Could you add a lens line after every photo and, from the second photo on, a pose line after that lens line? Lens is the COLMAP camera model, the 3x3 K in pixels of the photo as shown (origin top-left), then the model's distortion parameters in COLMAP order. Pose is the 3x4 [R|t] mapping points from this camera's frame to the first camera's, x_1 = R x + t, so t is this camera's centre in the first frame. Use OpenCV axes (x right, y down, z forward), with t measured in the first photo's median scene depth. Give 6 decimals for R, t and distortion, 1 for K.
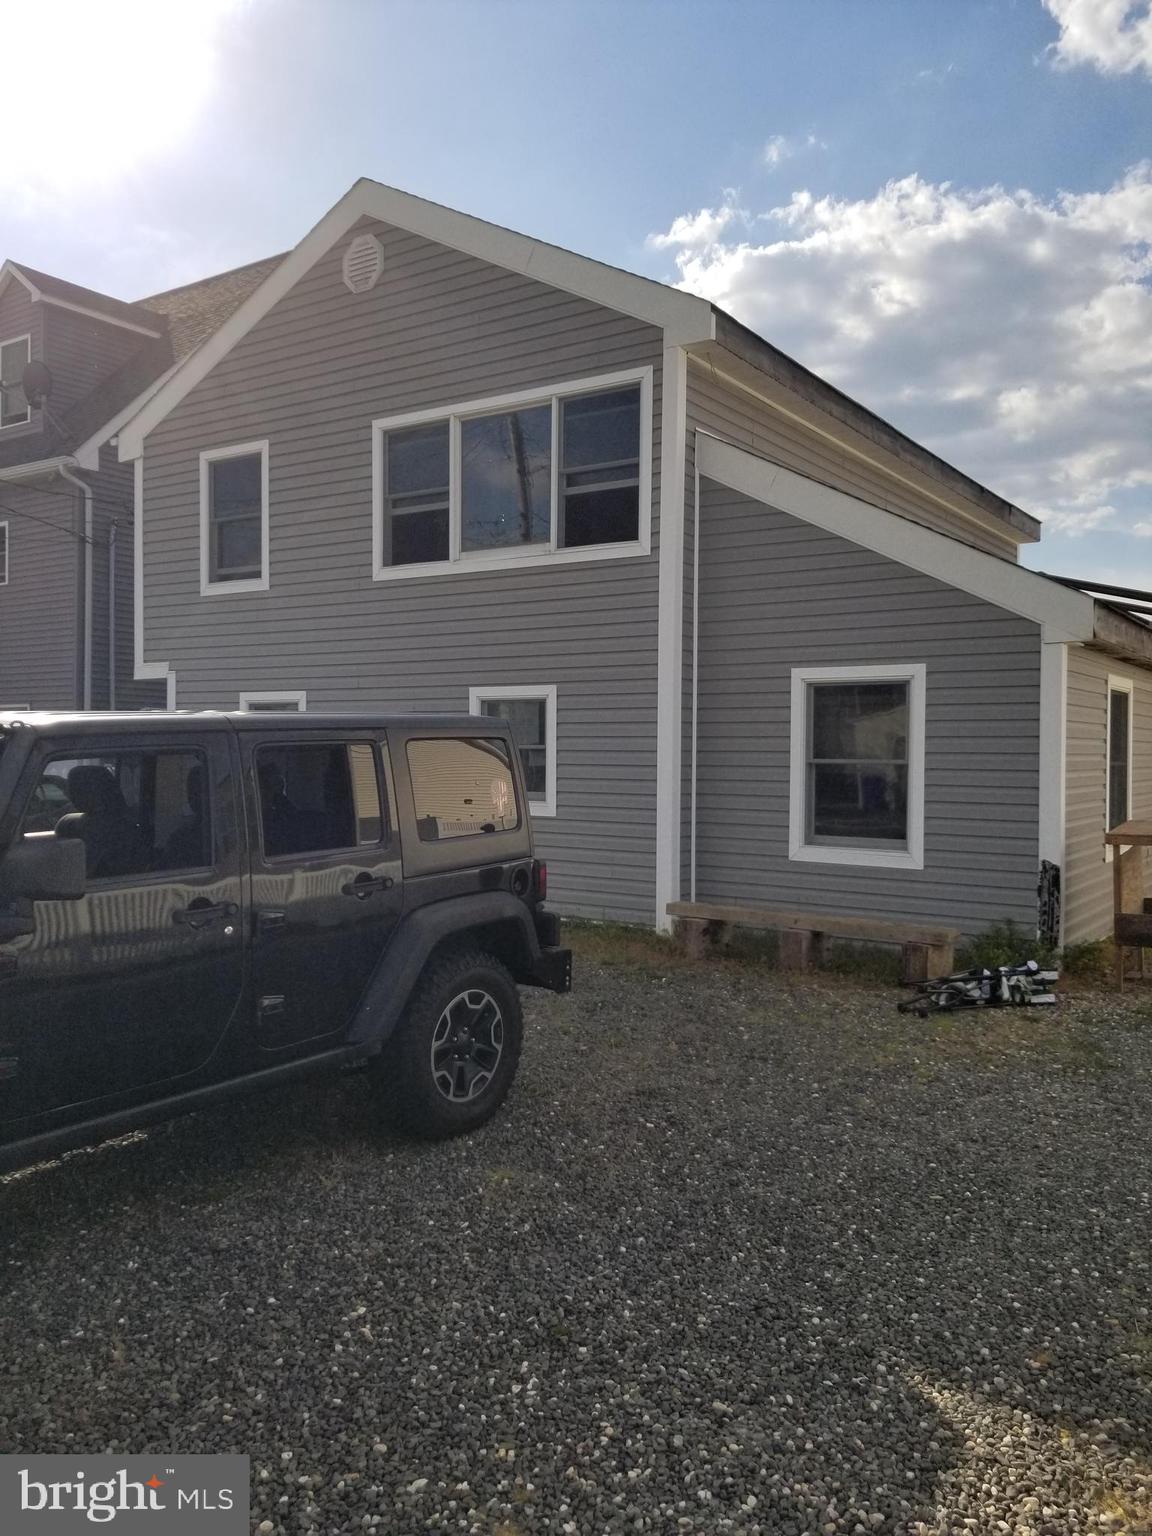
lens RADIAL K [[1213.6, 0, 575.3], [0, 1213.6, 755.5], [0, 0, 1]] dist [0.056200, -0.057143]
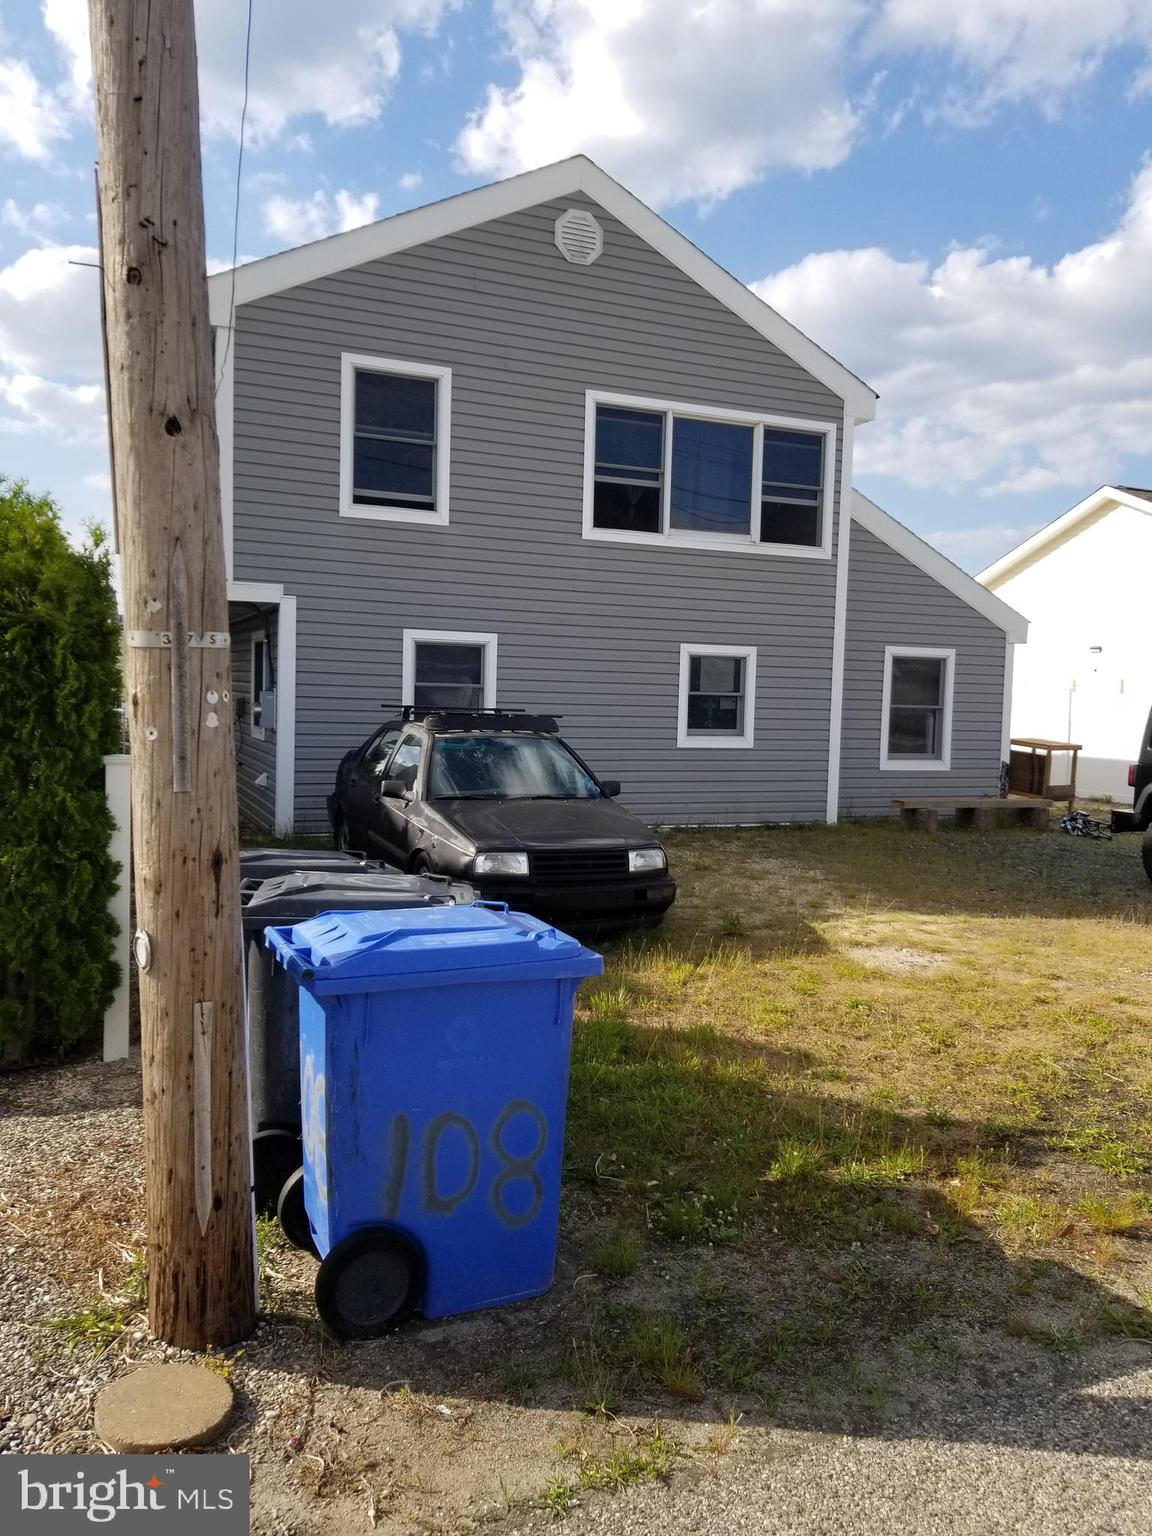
lens RADIAL K [[1213.6, 0, 574.5], [0, 1213.6, 778.7], [0, 0, 1]] dist [0.056200, -0.057143]
pose [[0.527977, -0.047776, 0.847913, -1.165829], [-0.014739, 0.997750, 0.065397, 0.001065], [-0.849130, -0.047026, 0.526086, 0.440427]]
